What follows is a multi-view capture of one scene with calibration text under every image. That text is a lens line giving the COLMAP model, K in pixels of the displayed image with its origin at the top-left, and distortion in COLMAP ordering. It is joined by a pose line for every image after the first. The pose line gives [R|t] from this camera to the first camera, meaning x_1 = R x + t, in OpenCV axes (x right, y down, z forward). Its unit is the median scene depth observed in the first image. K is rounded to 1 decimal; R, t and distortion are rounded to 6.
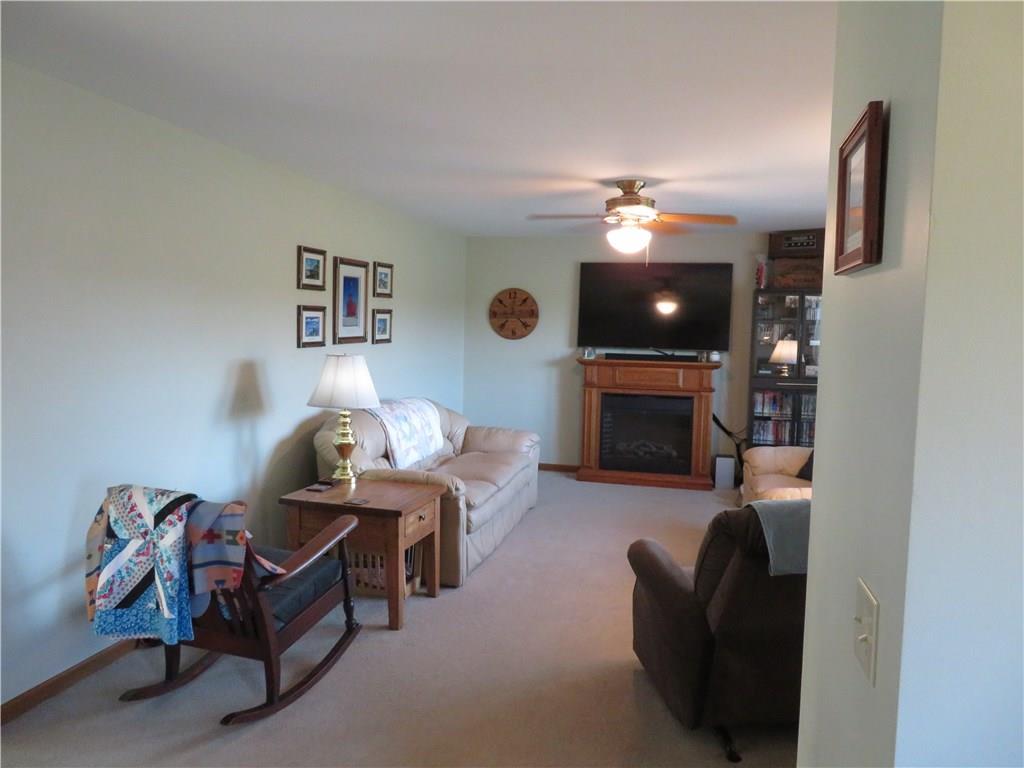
lens RADIAL K [[735.0, 0, 511.5], [0, 735.0, 381.3], [0, 0, 1]] dist [-0.020053, 0.024394]
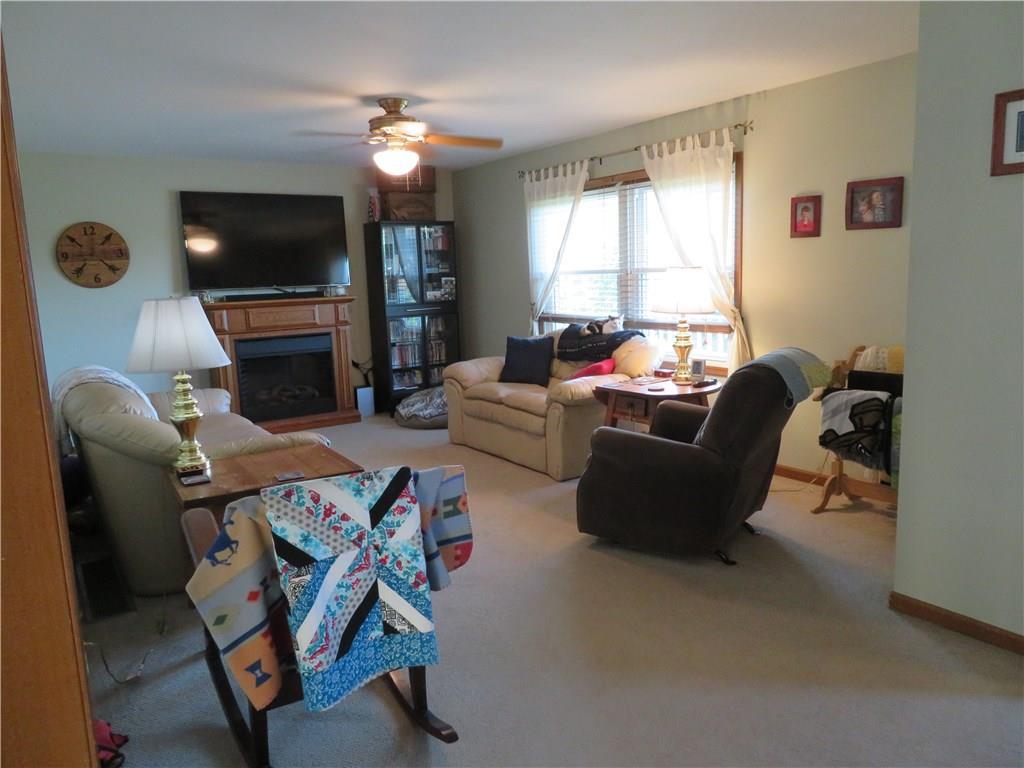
lens RADIAL K [[735.0, 0, 514.5], [0, 735.0, 383.4], [0, 0, 1]] dist [-0.020053, 0.024394]
pose [[0.641889, -0.159019, 0.750127, -0.549329], [0.106116, 0.987269, 0.118487, -0.002493], [-0.759419, 0.003545, 0.650592, 0.265117]]
